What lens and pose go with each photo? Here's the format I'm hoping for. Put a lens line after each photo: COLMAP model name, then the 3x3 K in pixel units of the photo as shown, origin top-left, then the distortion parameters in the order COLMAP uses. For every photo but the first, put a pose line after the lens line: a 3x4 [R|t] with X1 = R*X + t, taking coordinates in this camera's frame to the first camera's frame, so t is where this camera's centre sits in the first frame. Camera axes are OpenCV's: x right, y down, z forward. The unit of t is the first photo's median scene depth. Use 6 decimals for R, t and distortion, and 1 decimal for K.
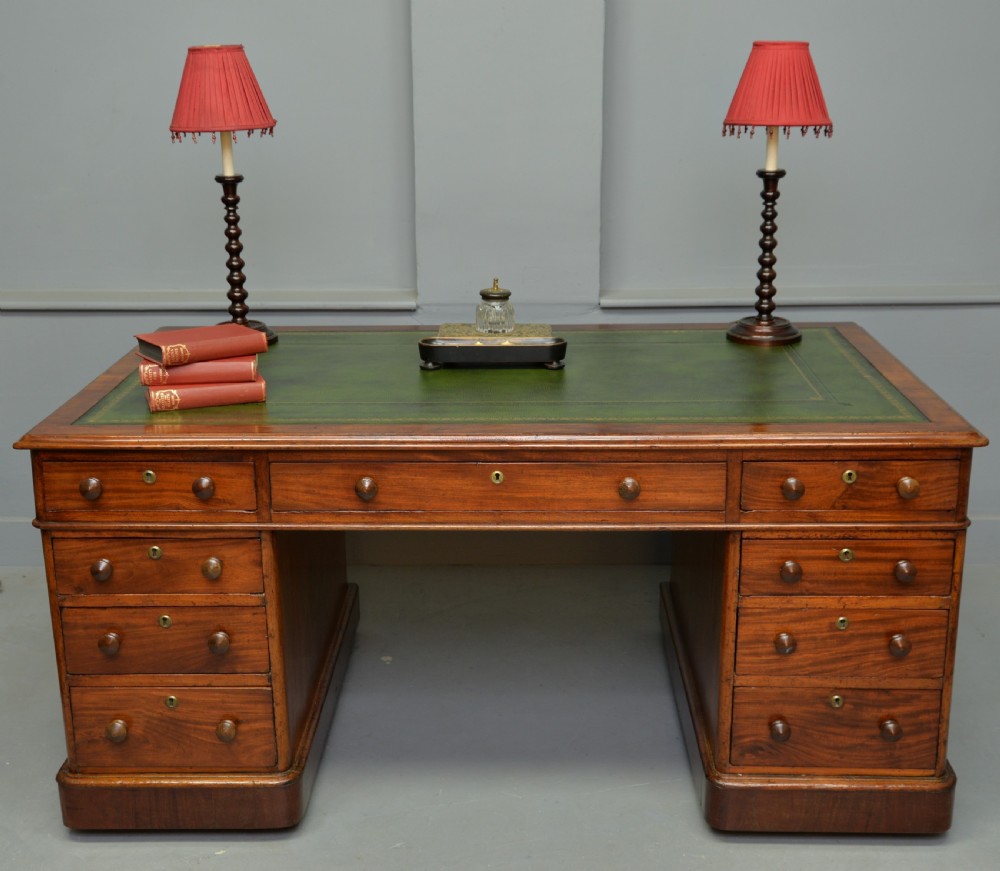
lens RADIAL K [[1331.2, 0, 500.0], [0, 1331.2, 435.5], [0, 0, 1]] dist [0.037005, 0.034304]
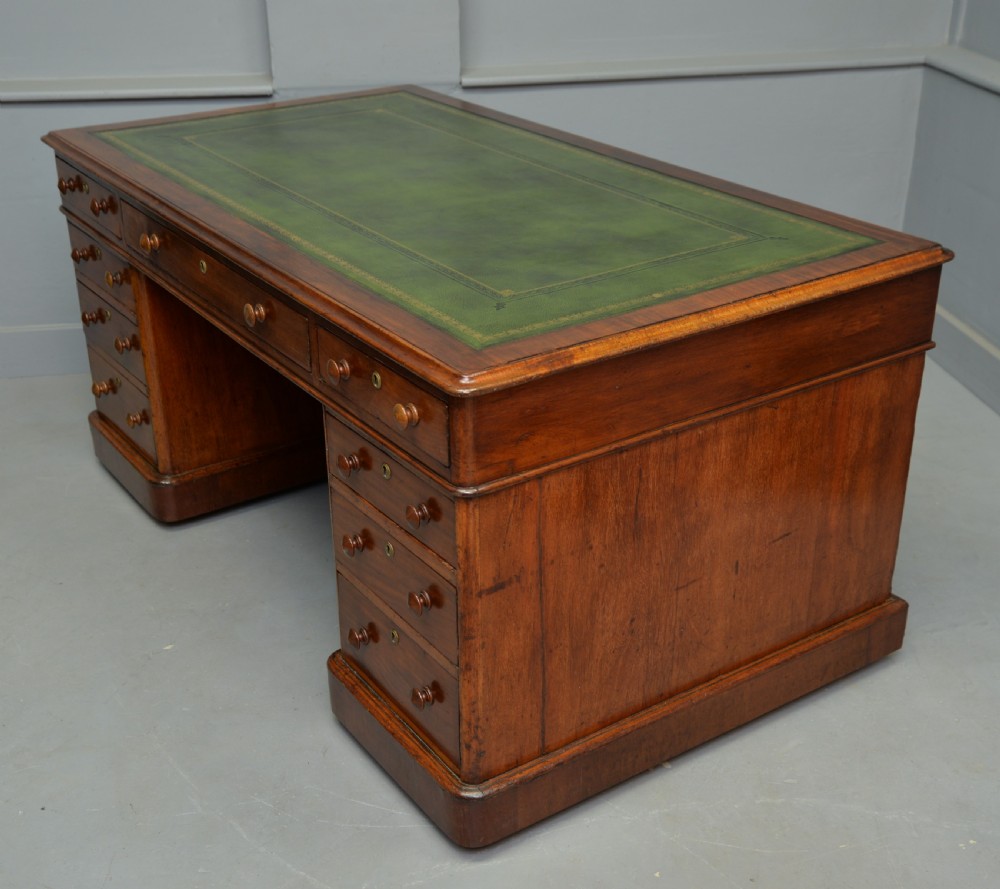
lens RADIAL K [[1348.8, 0, 482.7], [0, 1348.8, 441.0], [0, 0, 1]] dist [0.022121, 0.142535]
pose [[0.576503, 0.359520, -0.733750, 0.870895], [-0.230755, 0.933081, 0.275884, -0.166975], [0.783834, 0.010269, 0.620885, 0.525993]]
